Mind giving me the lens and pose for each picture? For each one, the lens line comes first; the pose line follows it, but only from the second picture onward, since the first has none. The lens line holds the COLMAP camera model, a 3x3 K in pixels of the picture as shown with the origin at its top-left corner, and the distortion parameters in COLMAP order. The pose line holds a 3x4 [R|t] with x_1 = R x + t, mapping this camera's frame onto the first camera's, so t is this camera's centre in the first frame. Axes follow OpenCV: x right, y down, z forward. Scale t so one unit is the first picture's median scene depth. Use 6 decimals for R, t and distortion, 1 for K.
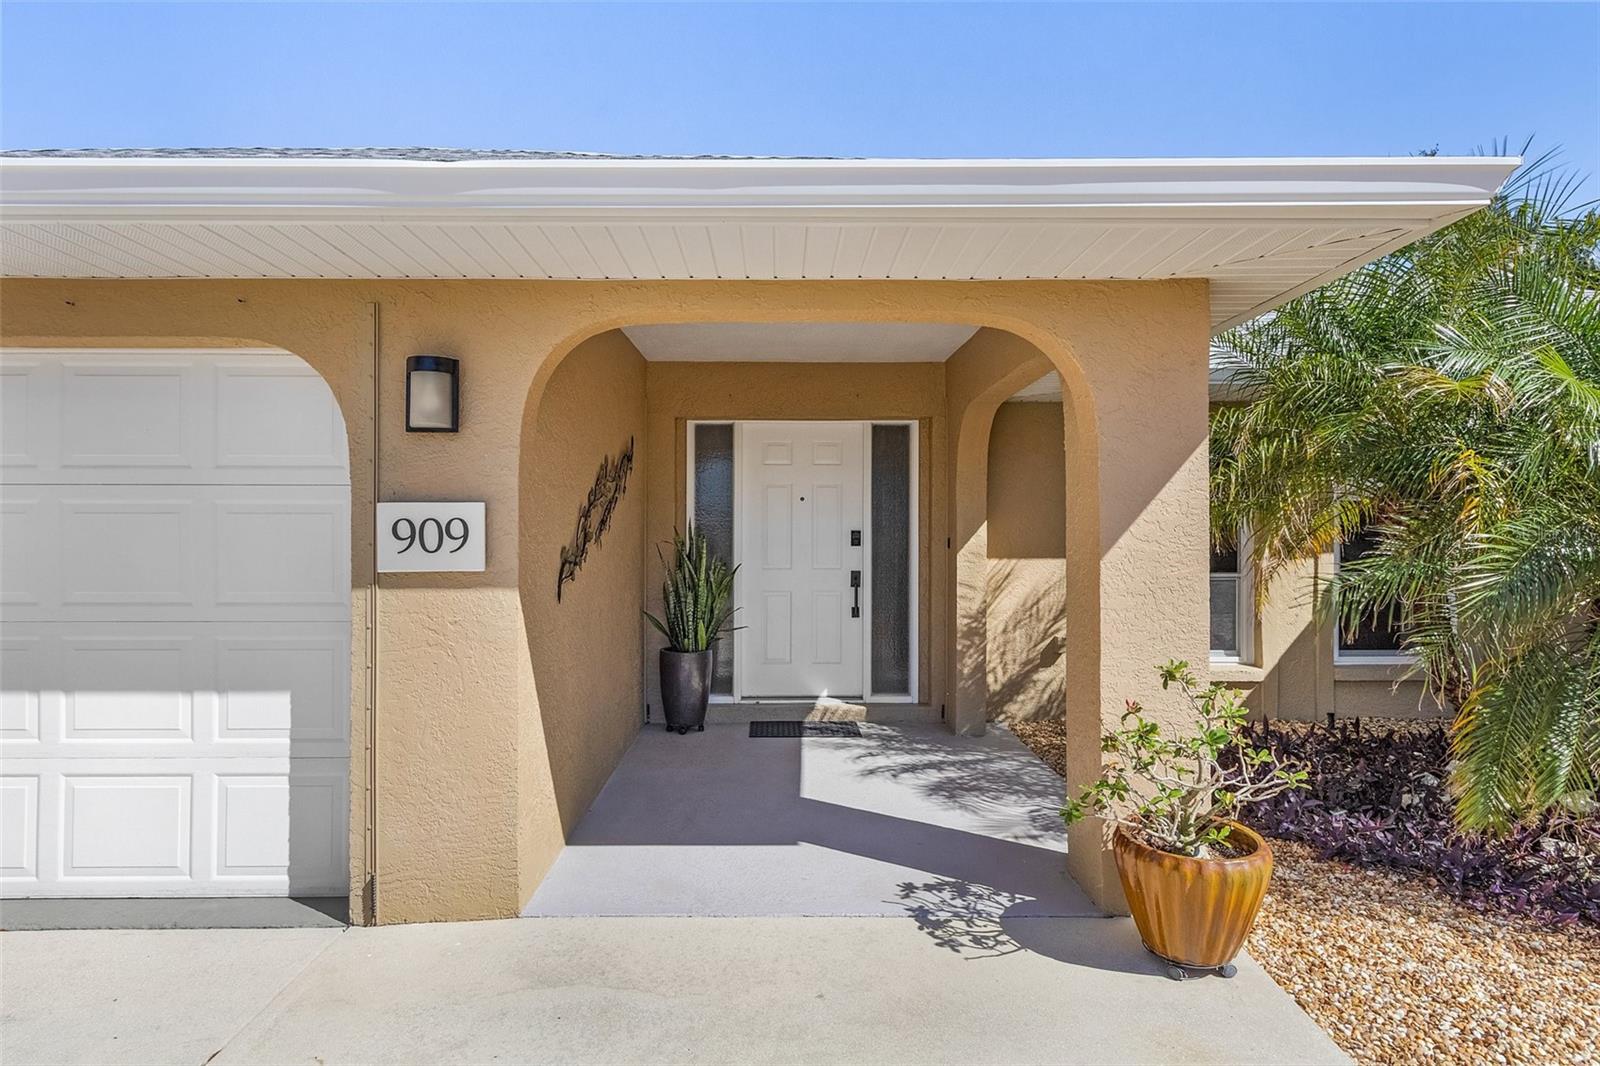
lens RADIAL K [[918.8, 0, 800.0], [0, 918.8, 533.0], [0, 0, 1]] dist [-0.001638, -0.000237]
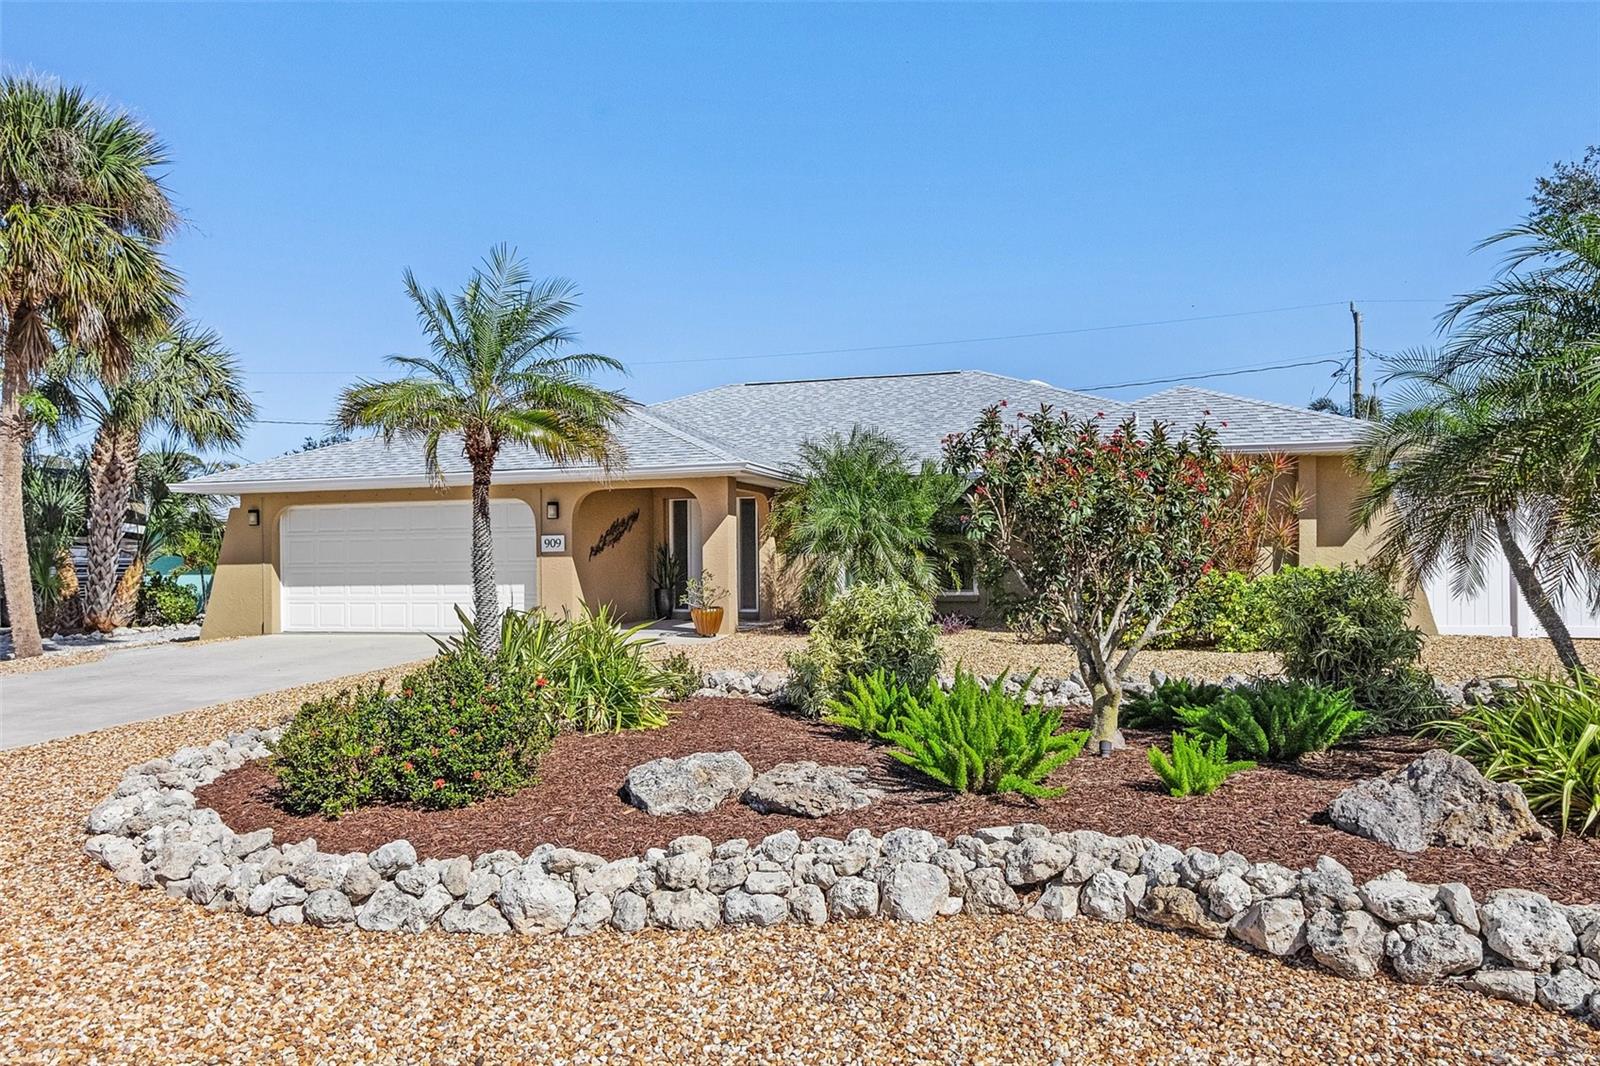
lens RADIAL K [[1088.6, 0, 800.0], [0, 1088.6, 533.0], [0, 0, 1]] dist [0.000188, -0.000060]
pose [[0.962030, -0.020458, -0.272177, 1.906474], [0.013905, 0.999566, -0.025982, 0.094605], [0.272591, 0.021211, 0.961896, -3.255303]]
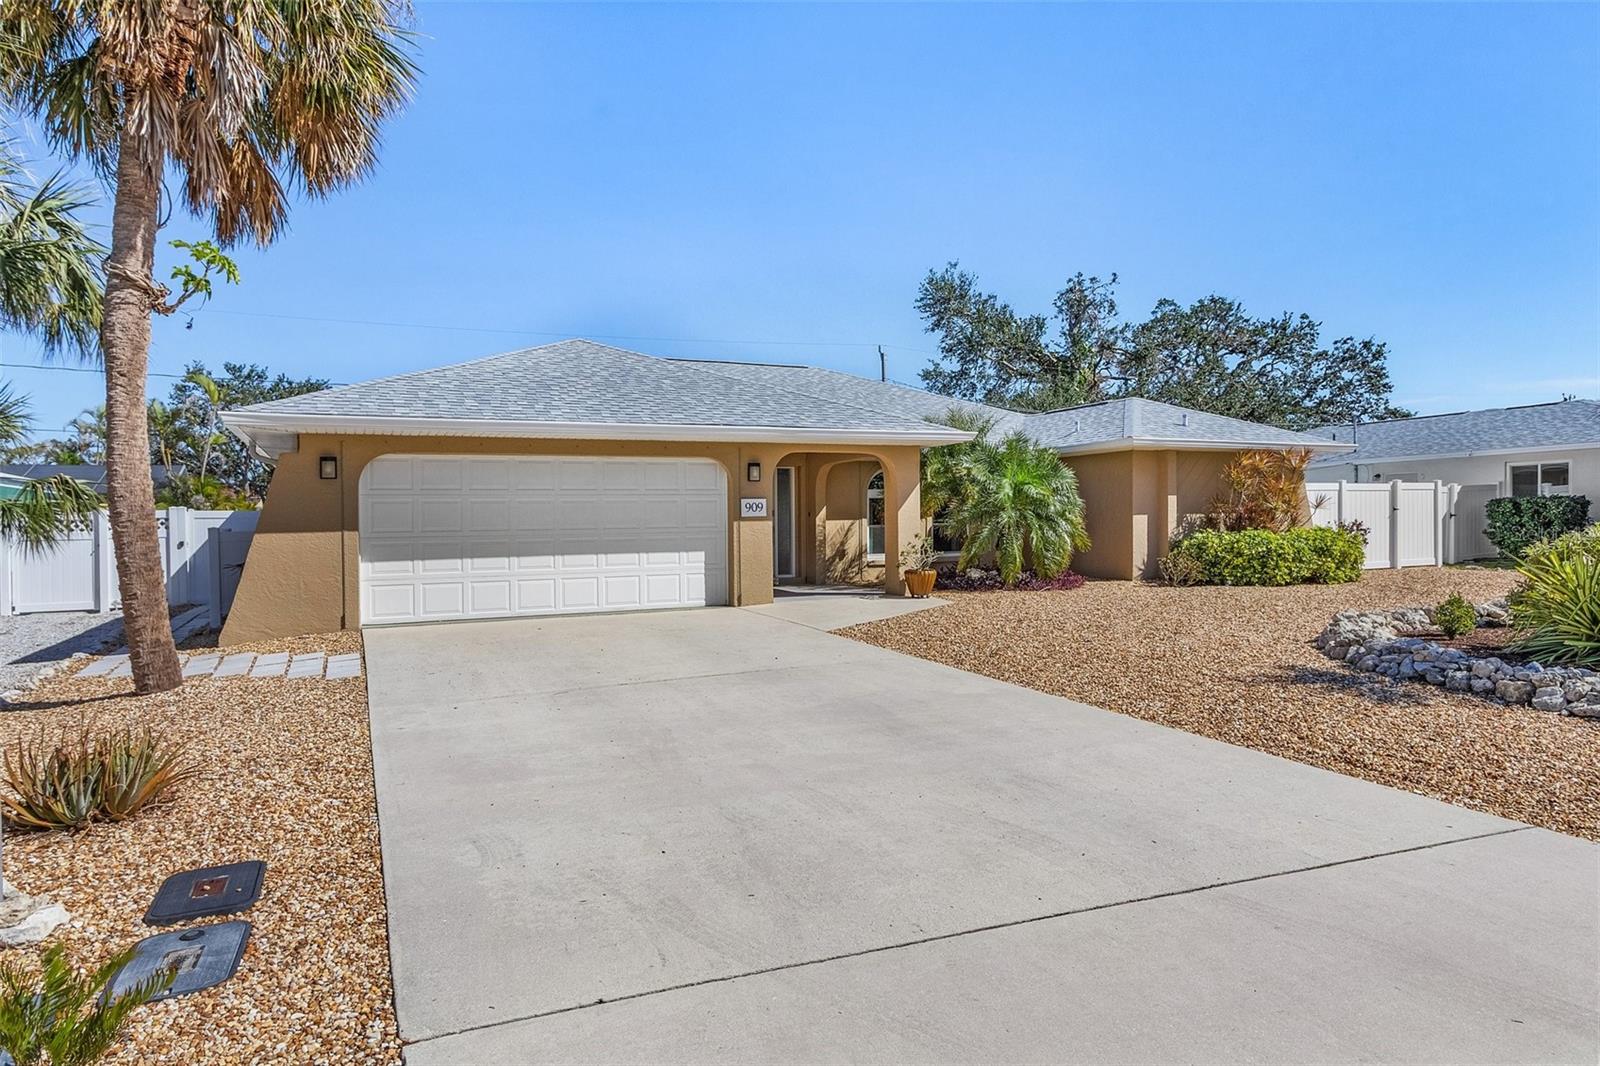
lens RADIAL K [[918.8, 0, 800.0], [0, 918.8, 533.0], [0, 0, 1]] dist [-0.001638, -0.000237]
pose [[0.910055, -0.020974, 0.413956, -1.737191], [0.020451, 0.999775, 0.005696, 0.088504], [-0.413982, 0.003282, 0.910279, -2.530191]]
